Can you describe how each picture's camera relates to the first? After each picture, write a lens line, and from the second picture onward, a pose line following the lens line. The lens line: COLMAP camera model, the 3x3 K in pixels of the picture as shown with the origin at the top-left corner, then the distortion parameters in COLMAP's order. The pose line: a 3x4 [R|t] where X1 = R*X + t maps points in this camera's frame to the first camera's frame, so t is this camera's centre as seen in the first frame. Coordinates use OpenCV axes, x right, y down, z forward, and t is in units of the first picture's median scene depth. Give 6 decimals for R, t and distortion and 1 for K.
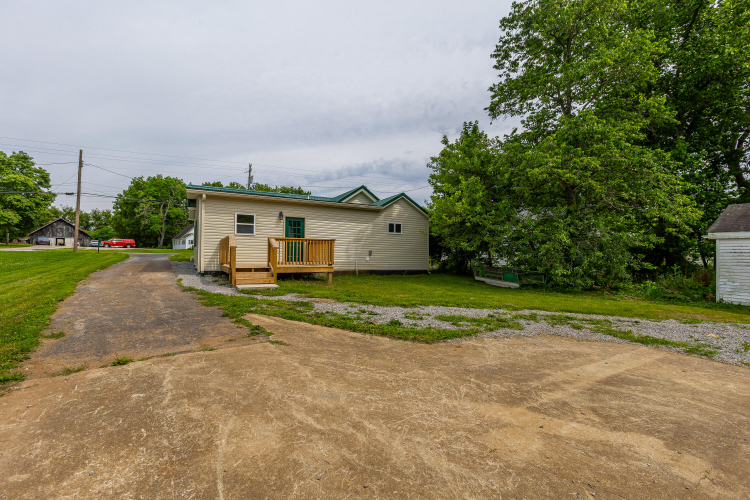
lens RADIAL K [[334.7, 0, 379.0], [0, 334.7, 248.5], [0, 0, 1]] dist [0.000983, -0.000170]
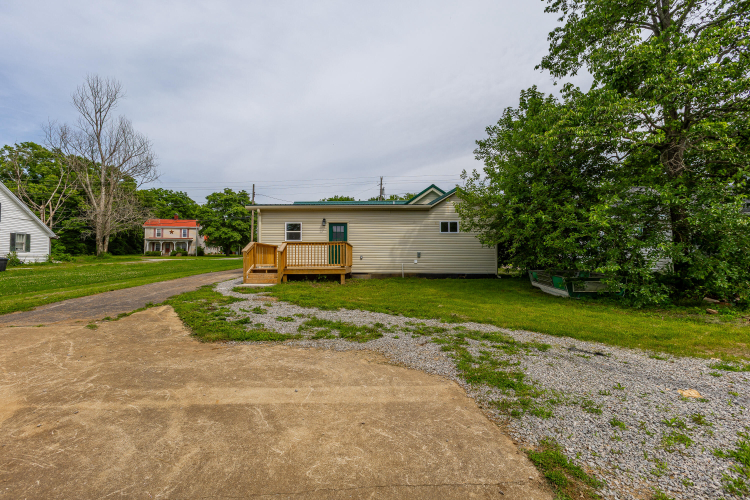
lens RADIAL K [[332.9, 0, 379.8], [0, 332.9, 254.9], [0, 0, 1]] dist [0.001997, -0.000238]
pose [[0.872595, -0.022033, -0.487947, 0.378517], [0.022830, 0.999730, -0.004317, 0.016296], [0.487910, -0.007373, 0.872863, 0.143739]]
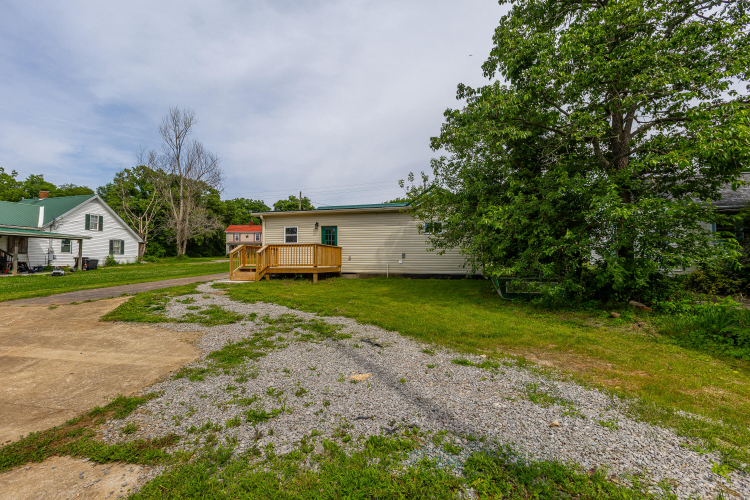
lens RADIAL K [[332.9, 0, 379.8], [0, 332.9, 254.9], [0, 0, 1]] dist [0.001997, -0.000238]
pose [[0.743879, -0.027561, -0.667746, 0.637361], [0.024538, 0.999602, -0.013922, 0.025961], [0.667864, -0.006029, 0.744259, 0.268881]]
